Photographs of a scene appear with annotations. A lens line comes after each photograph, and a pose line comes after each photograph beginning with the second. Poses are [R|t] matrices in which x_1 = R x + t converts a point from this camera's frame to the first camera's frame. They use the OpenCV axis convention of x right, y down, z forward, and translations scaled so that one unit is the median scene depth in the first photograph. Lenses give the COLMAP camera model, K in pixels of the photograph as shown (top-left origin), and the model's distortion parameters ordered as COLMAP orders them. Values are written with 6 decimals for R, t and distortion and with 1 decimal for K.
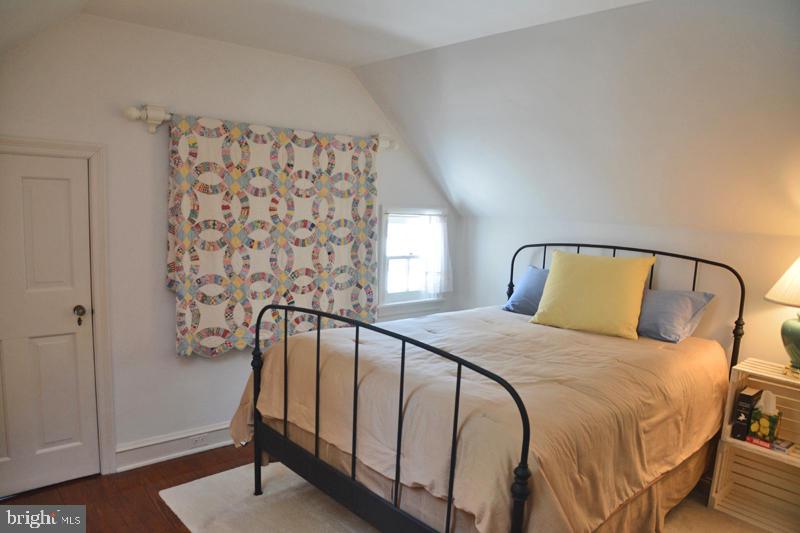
lens RADIAL K [[564.8, 0, 392.3], [0, 564.8, 269.0], [0, 0, 1]] dist [-0.124798, 0.067958]
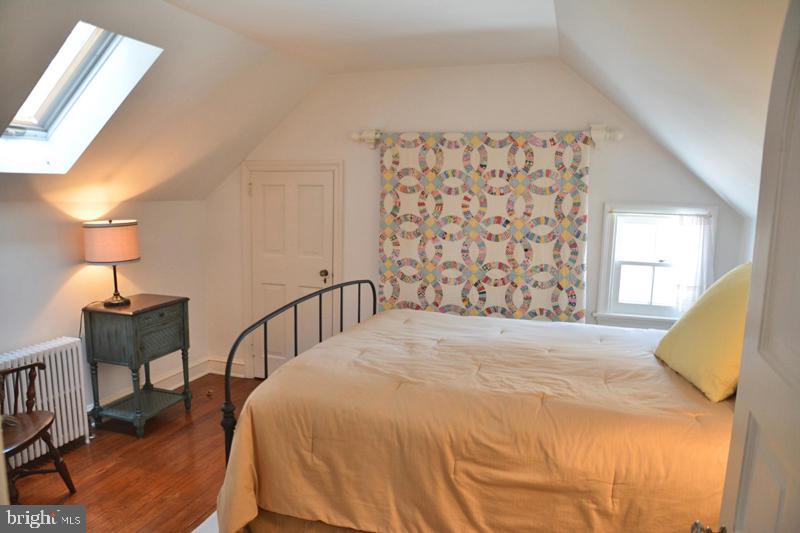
lens RADIAL K [[564.8, 0, 396.8], [0, 564.8, 266.6], [0, 0, 1]] dist [-0.124798, 0.067958]
pose [[0.503790, 0.079356, -0.860173, 0.727285], [-0.096706, 0.994693, 0.035127, -0.012978], [0.858396, 0.065488, 0.508791, 0.332684]]
